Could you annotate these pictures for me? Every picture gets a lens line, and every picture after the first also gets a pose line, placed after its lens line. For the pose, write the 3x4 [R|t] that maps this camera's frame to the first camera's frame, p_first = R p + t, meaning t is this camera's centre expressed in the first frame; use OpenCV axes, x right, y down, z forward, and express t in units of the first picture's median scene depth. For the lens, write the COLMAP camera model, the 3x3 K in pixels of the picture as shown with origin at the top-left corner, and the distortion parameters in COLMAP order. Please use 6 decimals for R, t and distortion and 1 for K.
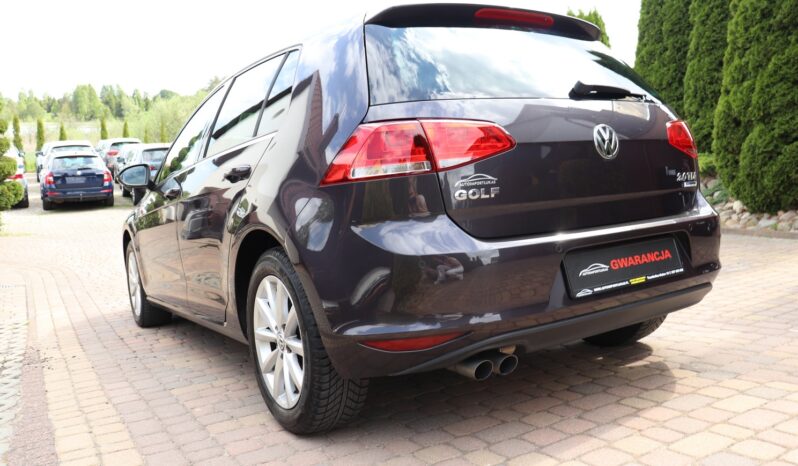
lens RADIAL K [[654.7, 0, 386.9], [0, 654.7, 226.6], [0, 0, 1]] dist [-0.174493, 0.141059]
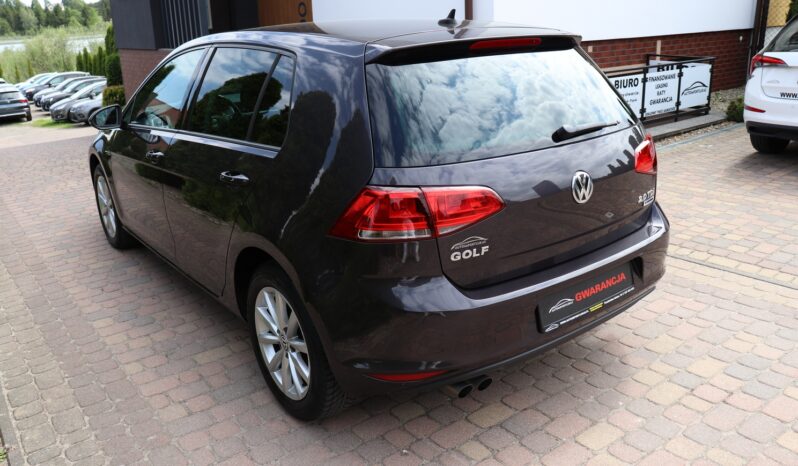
lens RADIAL K [[654.7, 0, 390.5], [0, 654.7, 239.9], [0, 0, 1]] dist [-0.174493, 0.141059]
pose [[0.995070, 0.001415, 0.099161, -0.094022], [-0.028573, 0.961587, 0.273008, -0.318261], [-0.094966, -0.274495, 0.956888, -0.060607]]
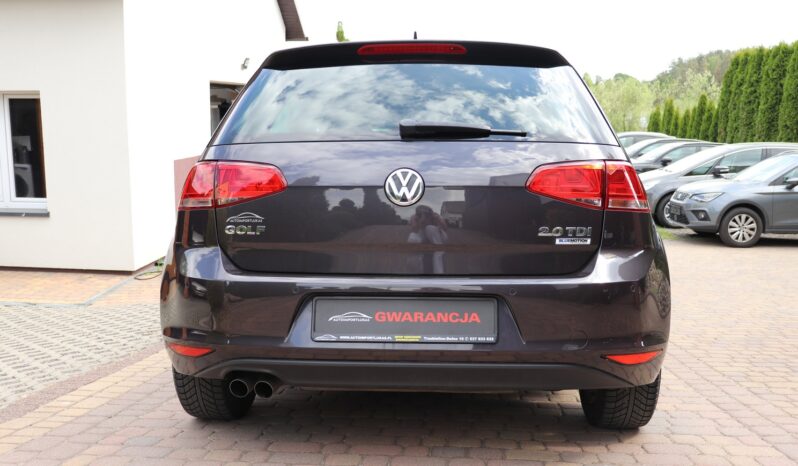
lens RADIAL K [[726.9, 0, 395.7], [0, 726.9, 230.5], [0, 0, 1]] dist [-0.052749, 0.000000]
pose [[0.818686, 0.098235, -0.565776, 0.878220], [-0.096447, 0.994785, 0.033164, -0.096565], [0.566084, 0.027417, 0.823892, 0.103922]]
